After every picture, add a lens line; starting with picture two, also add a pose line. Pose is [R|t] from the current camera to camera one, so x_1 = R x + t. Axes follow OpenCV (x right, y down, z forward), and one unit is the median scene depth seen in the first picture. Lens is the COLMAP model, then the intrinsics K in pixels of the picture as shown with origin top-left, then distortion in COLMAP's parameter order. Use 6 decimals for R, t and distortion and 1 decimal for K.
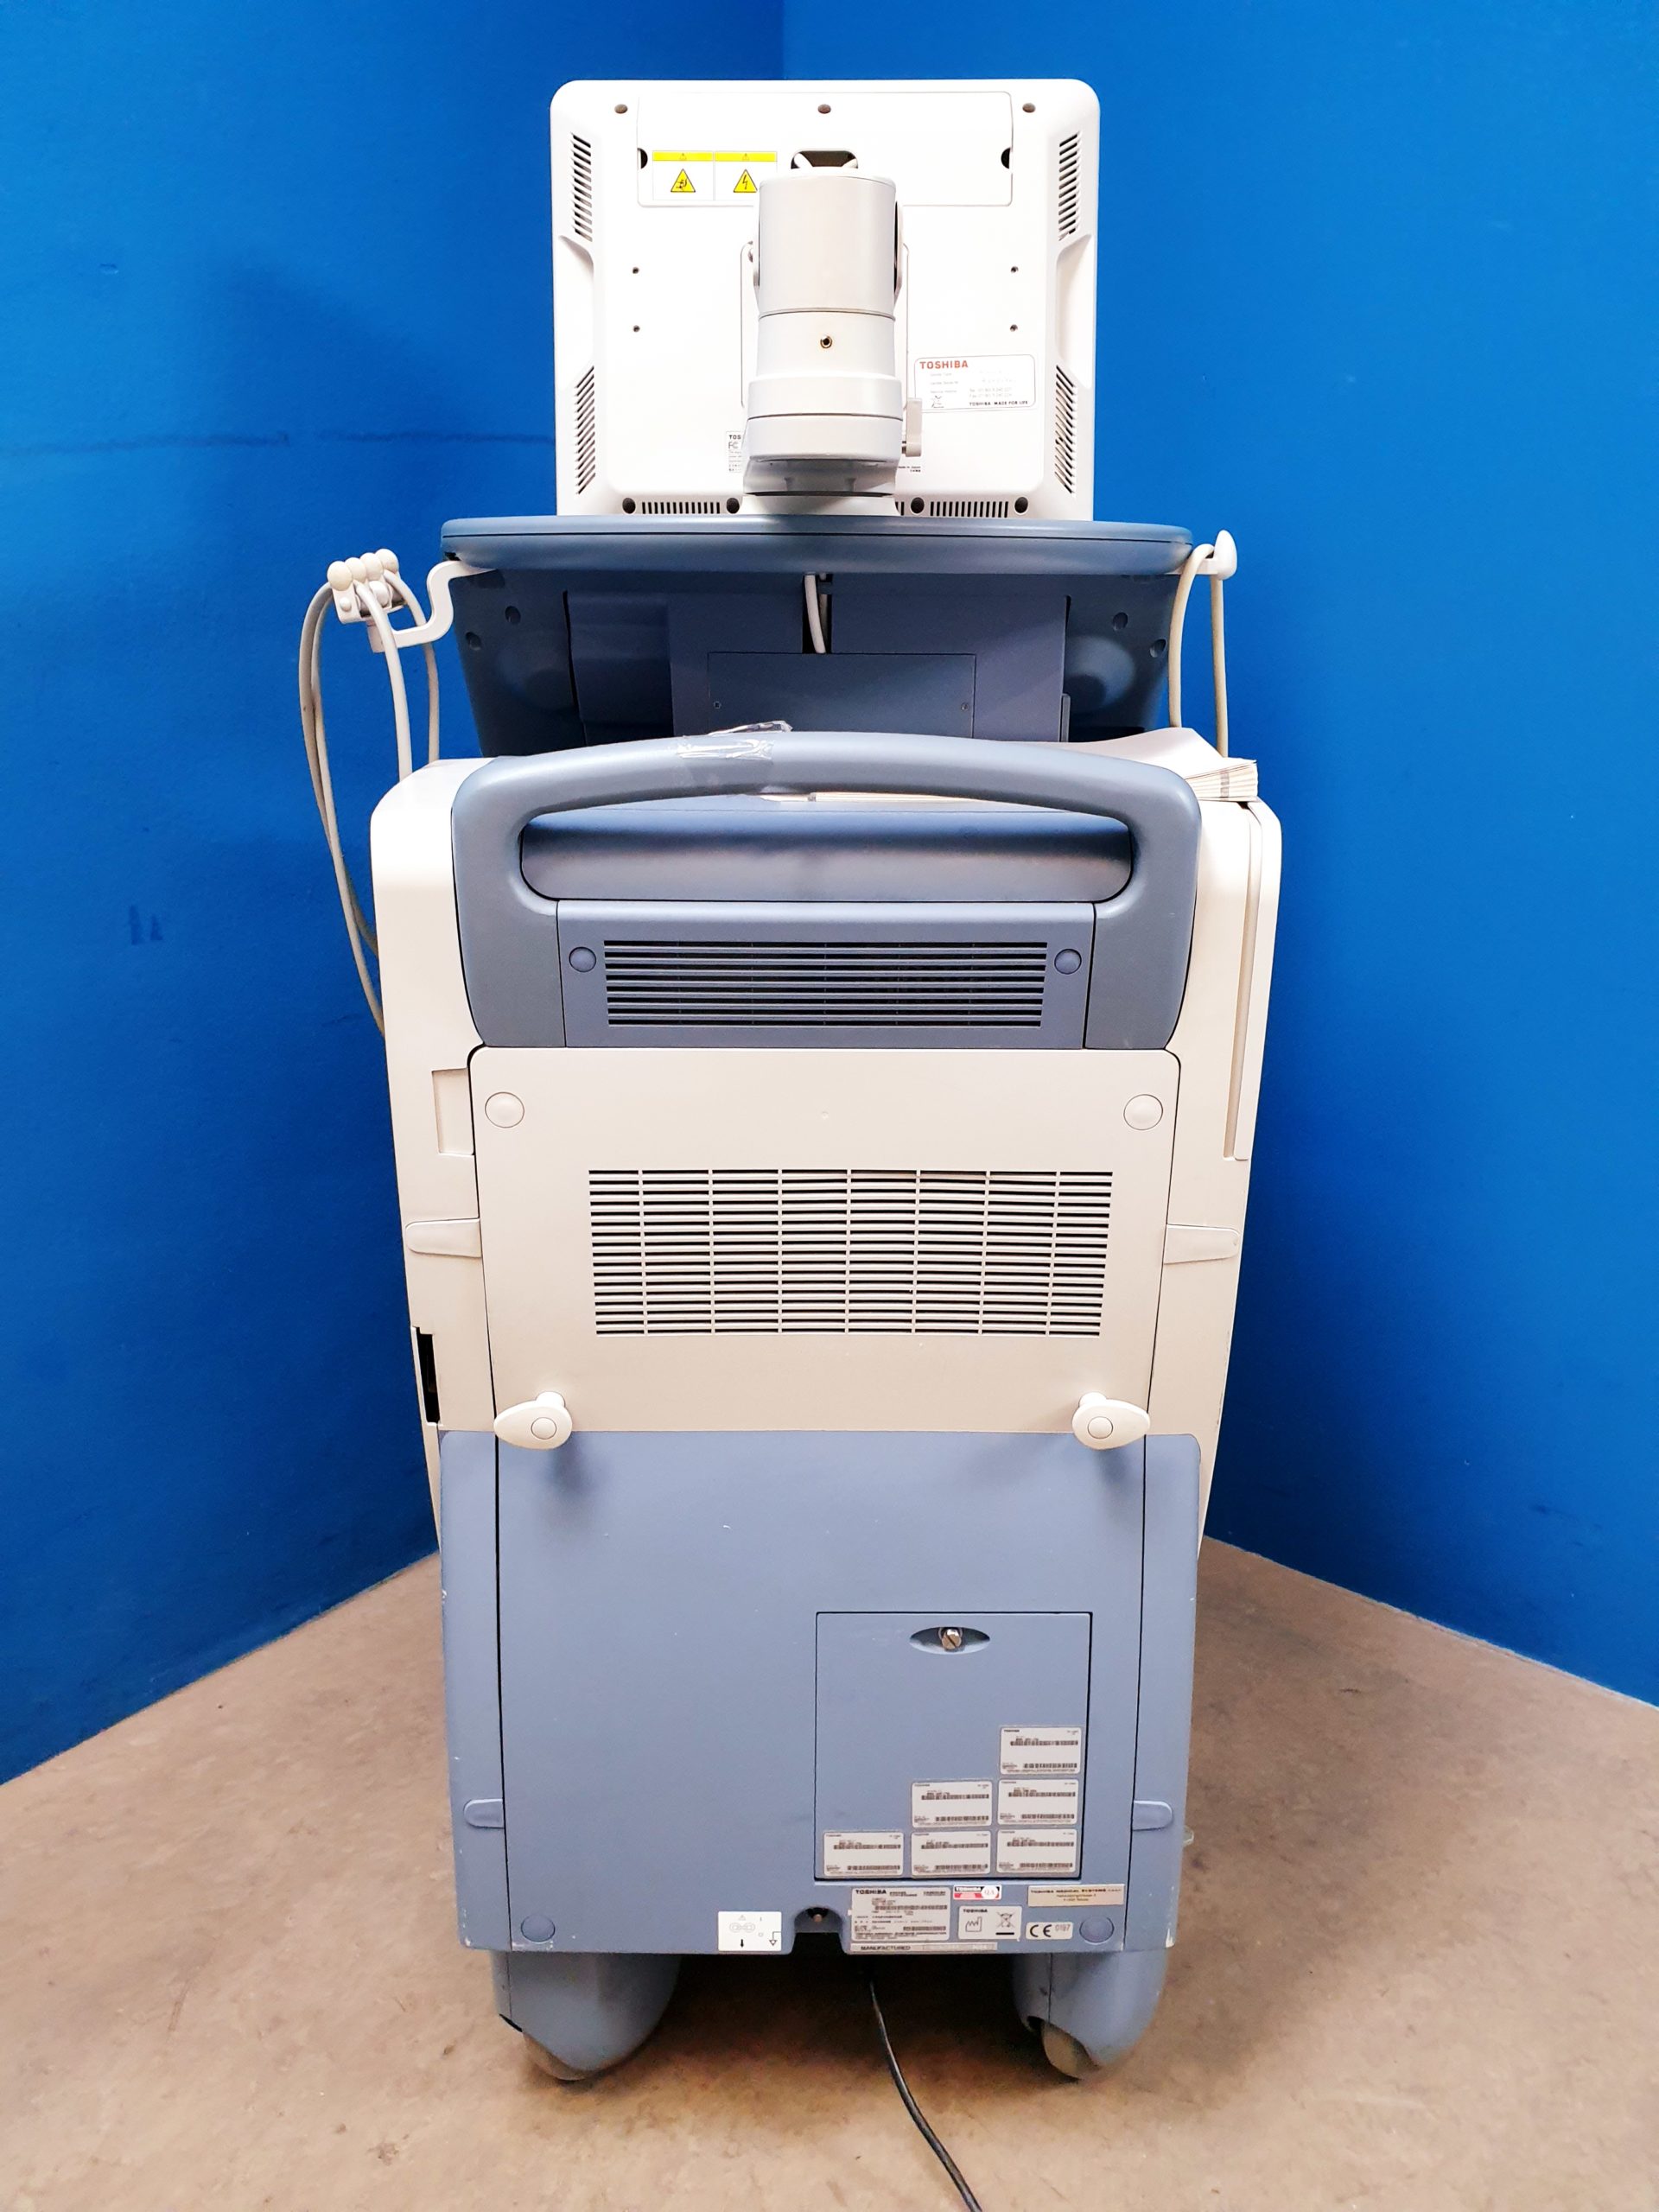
lens RADIAL K [[1671.0, 0, 825.6], [0, 1671.0, 1107.4], [0, 0, 1]] dist [0.001233, -0.002012]
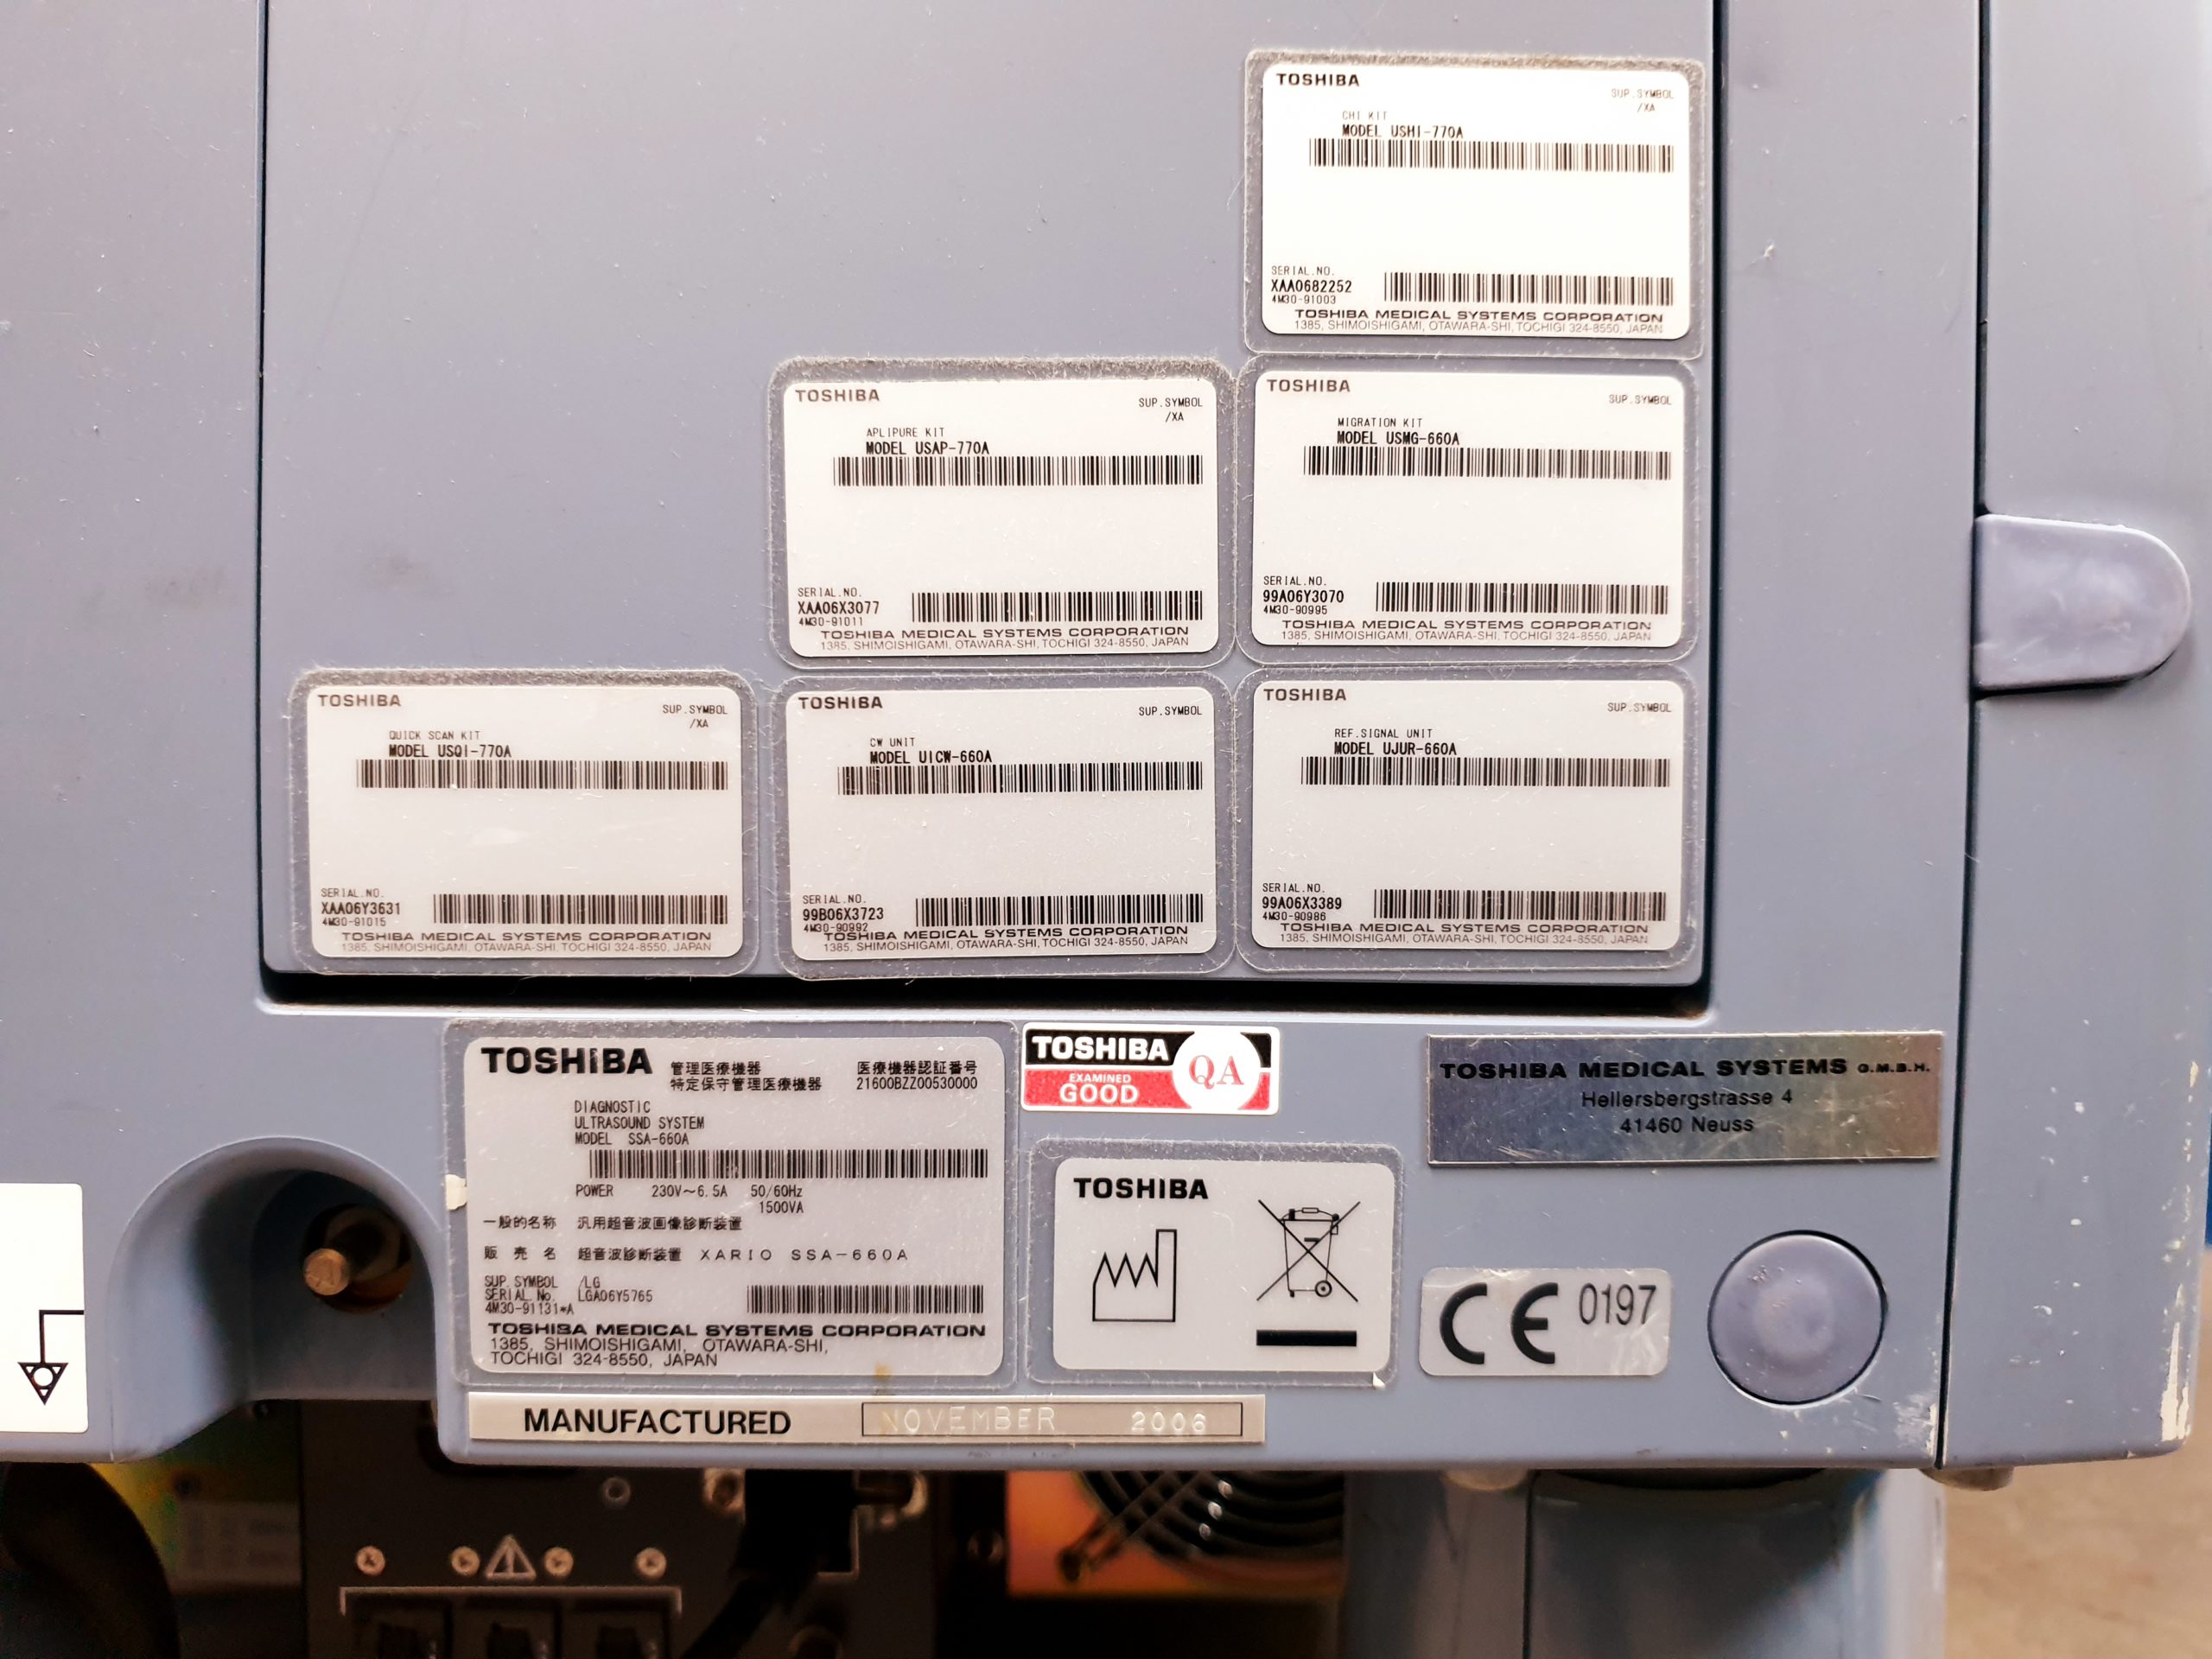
lens RADIAL K [[1671.0, 0, 1111.6], [0, 1671.0, 826.2], [0, 0, 1]] dist [0.001233, -0.002012]
pose [[0.999989, 0.002779, -0.003889, 0.087518], [-0.003551, 0.976503, -0.215476, 0.484963], [0.003199, 0.215487, 0.976501, 0.818552]]
